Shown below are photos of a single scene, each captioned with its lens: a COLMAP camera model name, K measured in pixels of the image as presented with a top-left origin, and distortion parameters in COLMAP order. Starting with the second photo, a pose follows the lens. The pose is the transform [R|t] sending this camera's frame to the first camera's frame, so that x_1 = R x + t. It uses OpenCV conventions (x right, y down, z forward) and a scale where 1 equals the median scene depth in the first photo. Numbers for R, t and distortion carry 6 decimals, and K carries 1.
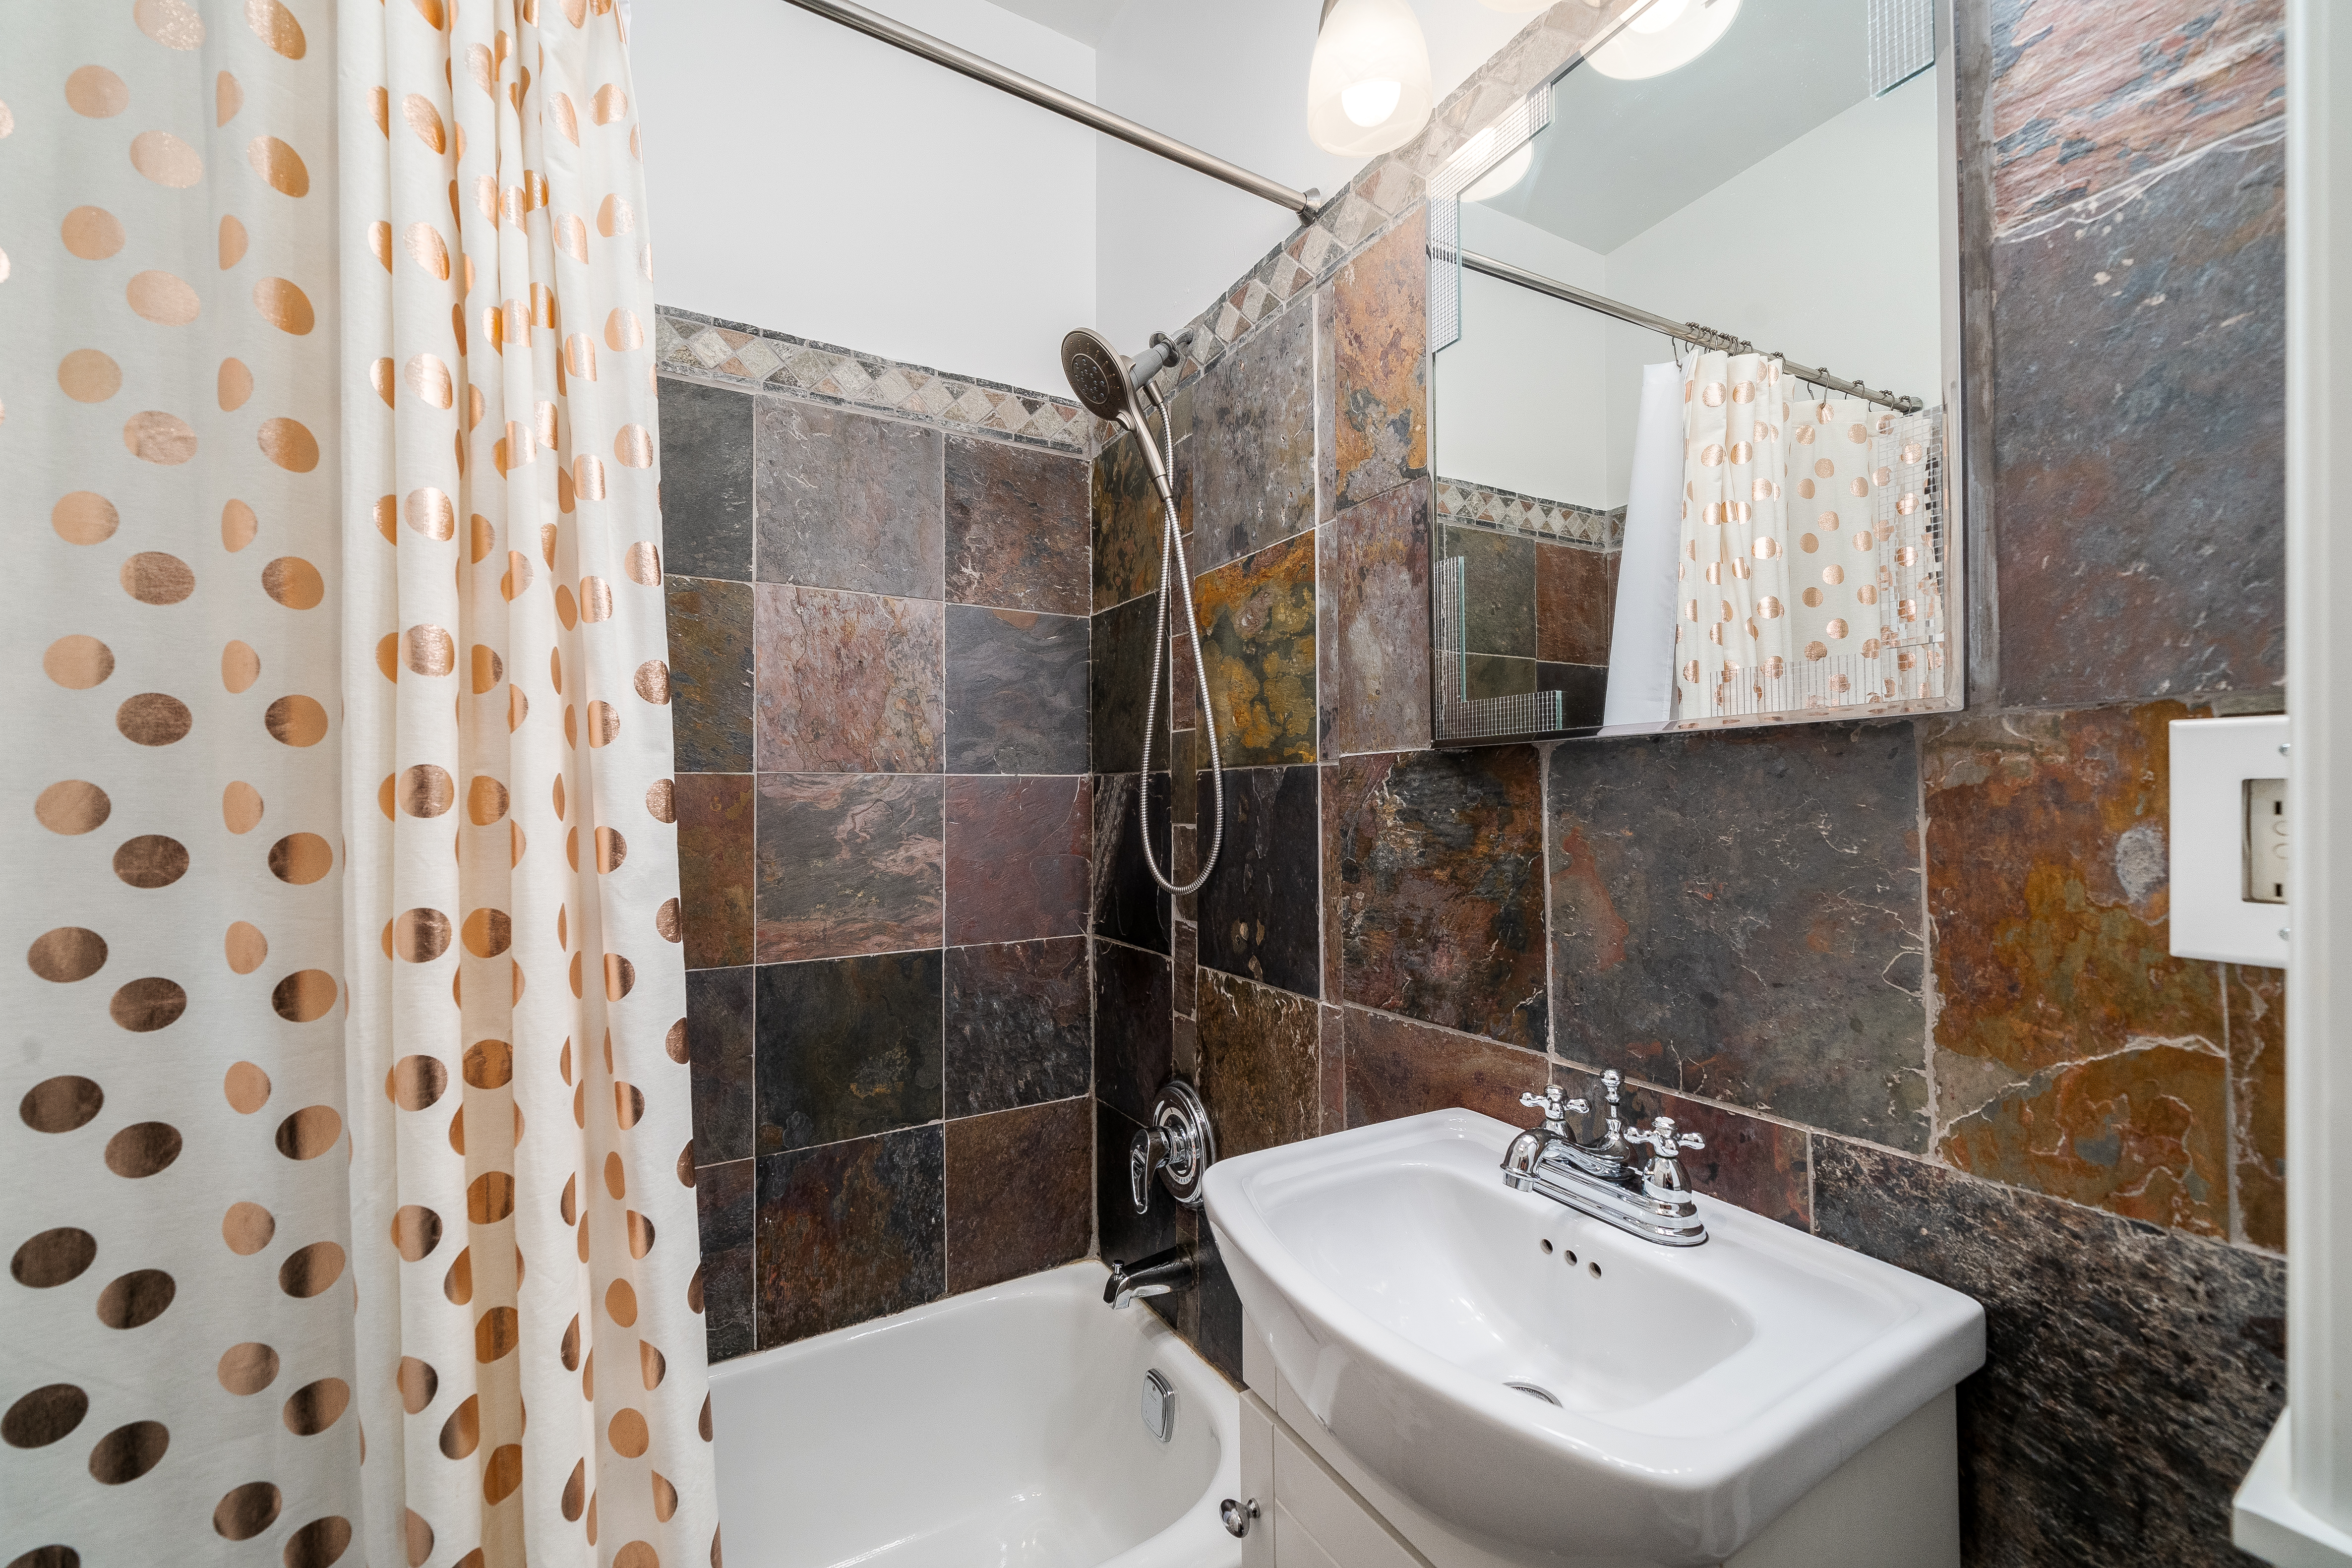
lens RADIAL K [[935.3, 0, 1179.2], [0, 935.3, 783.4], [0, 0, 1]] dist [0.001725, 0.000094]
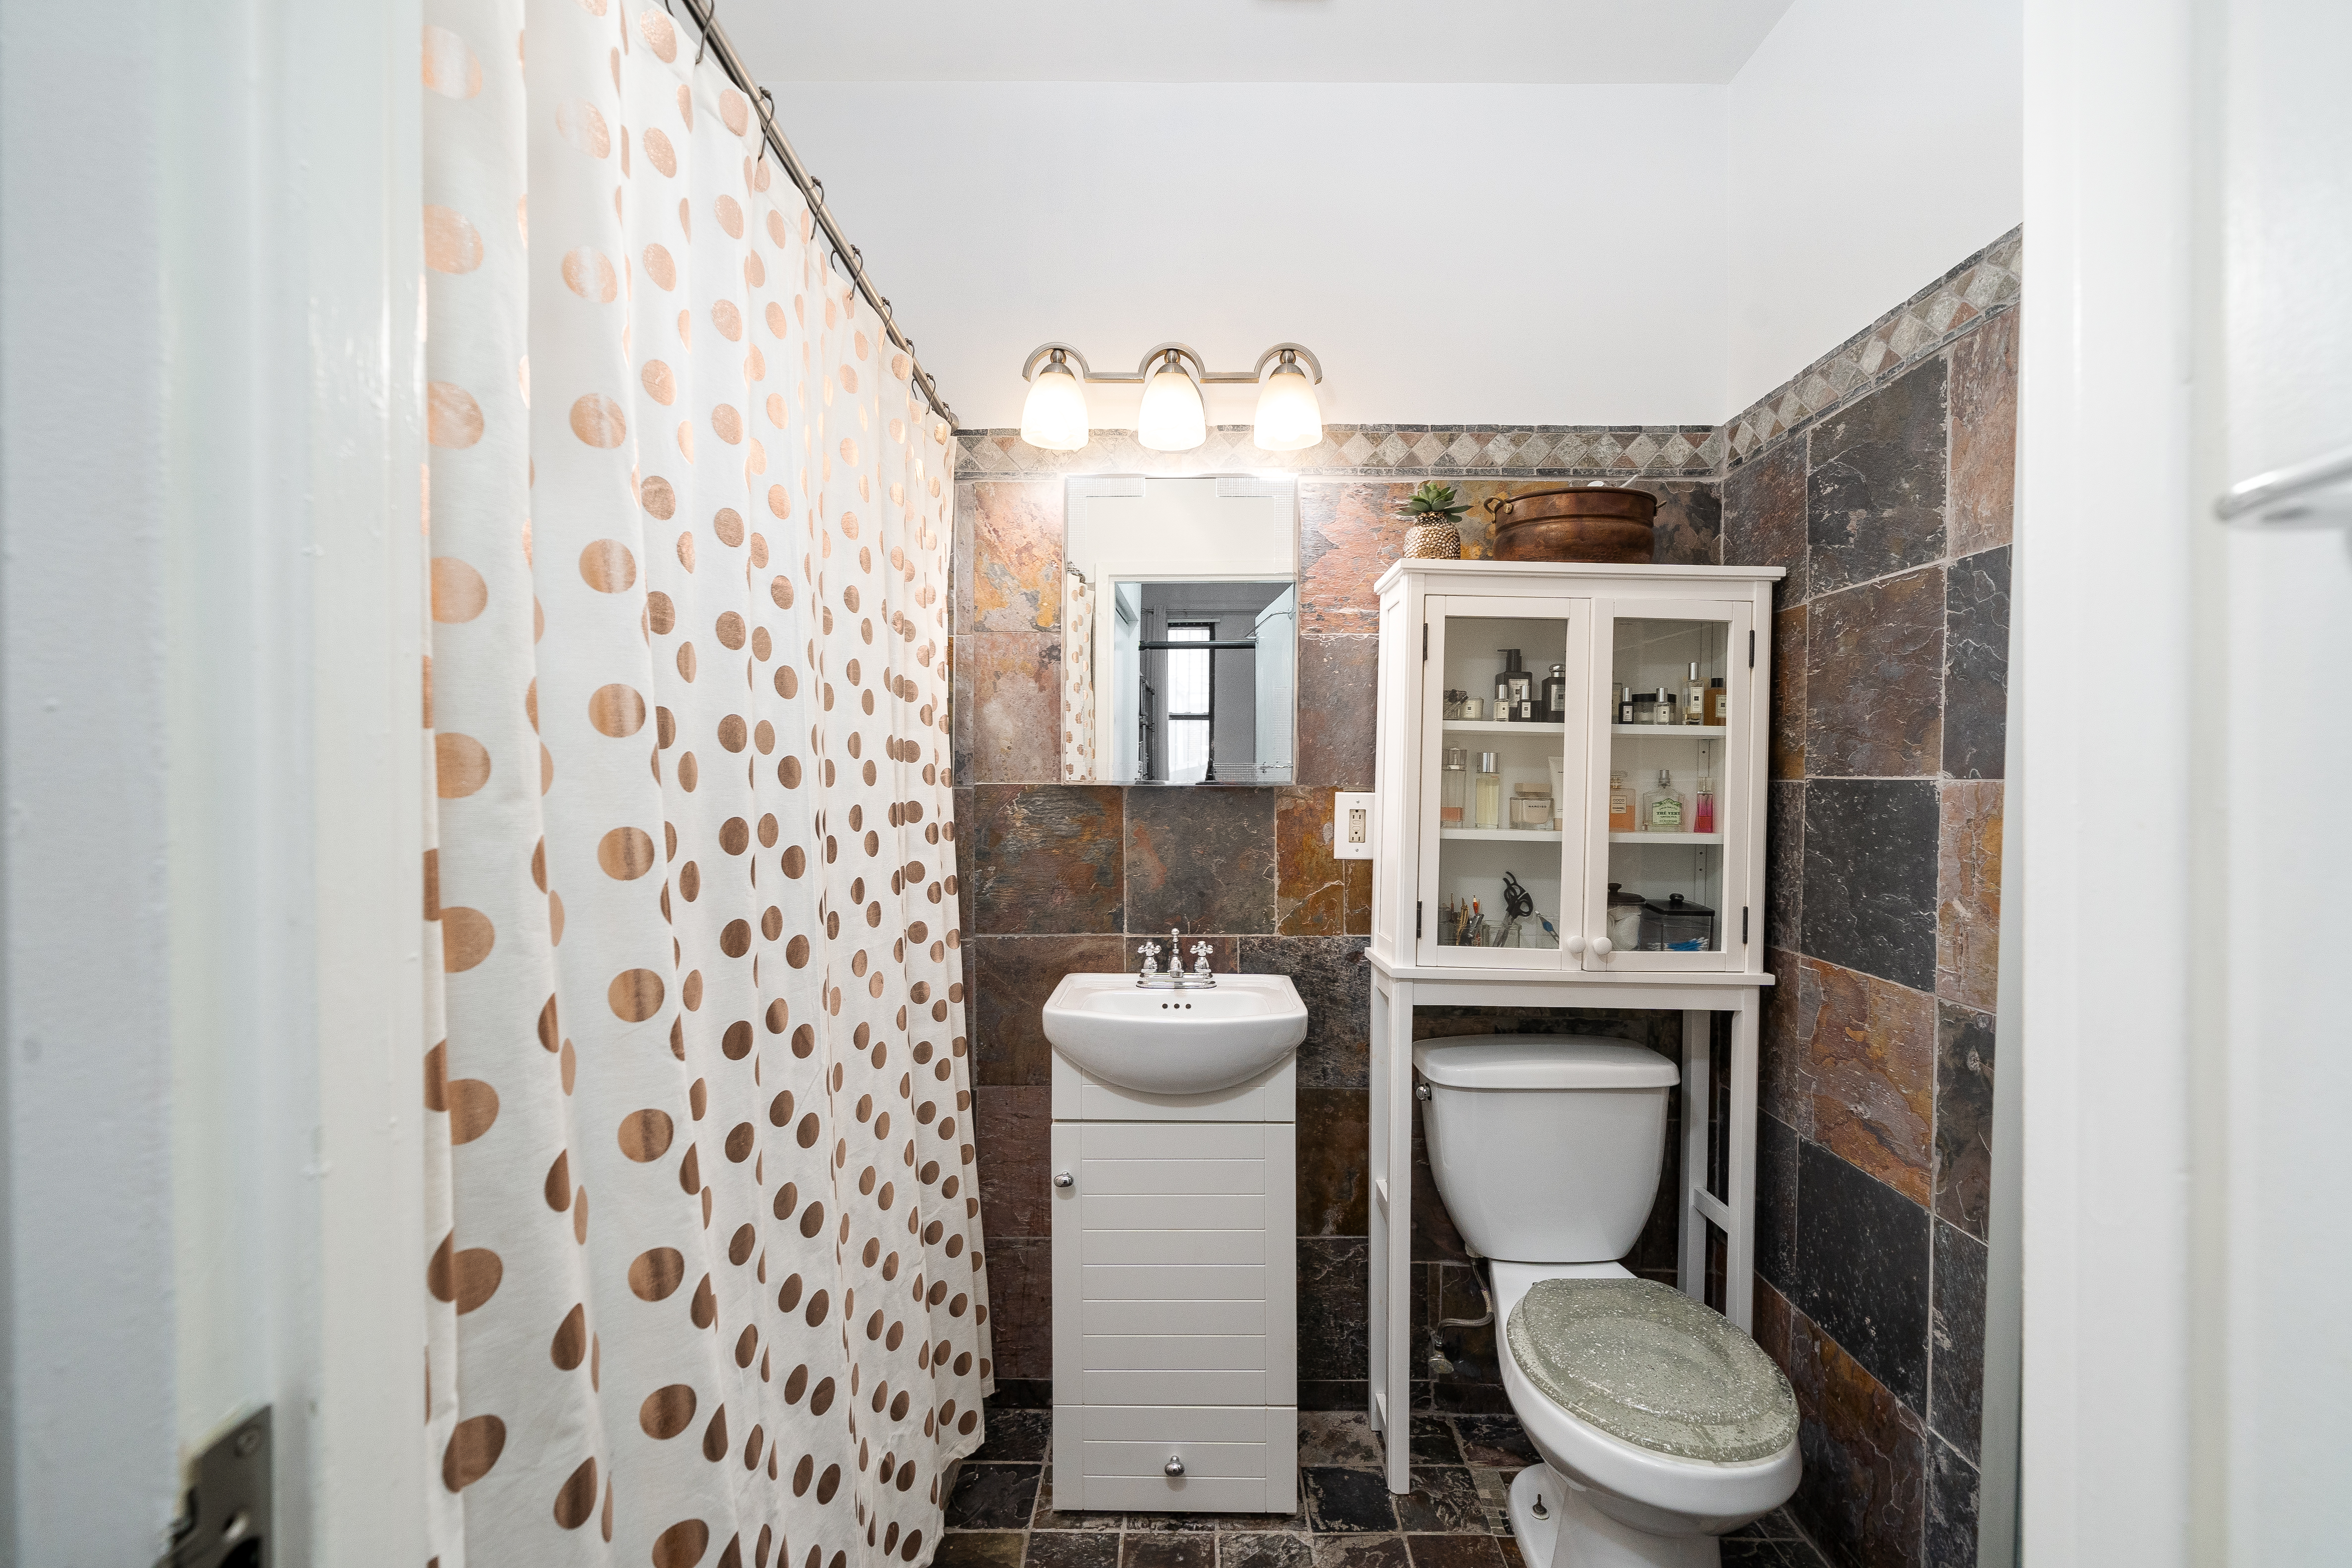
lens RADIAL K [[935.3, 0, 1175.7], [0, 935.3, 798.7], [0, 0, 1]] dist [0.001725, 0.000094]
pose [[0.500632, 0.009054, 0.865613, -1.655632], [-0.024613, 0.999690, 0.003778, -0.028566], [-0.865310, -0.023197, 0.500700, -0.173343]]
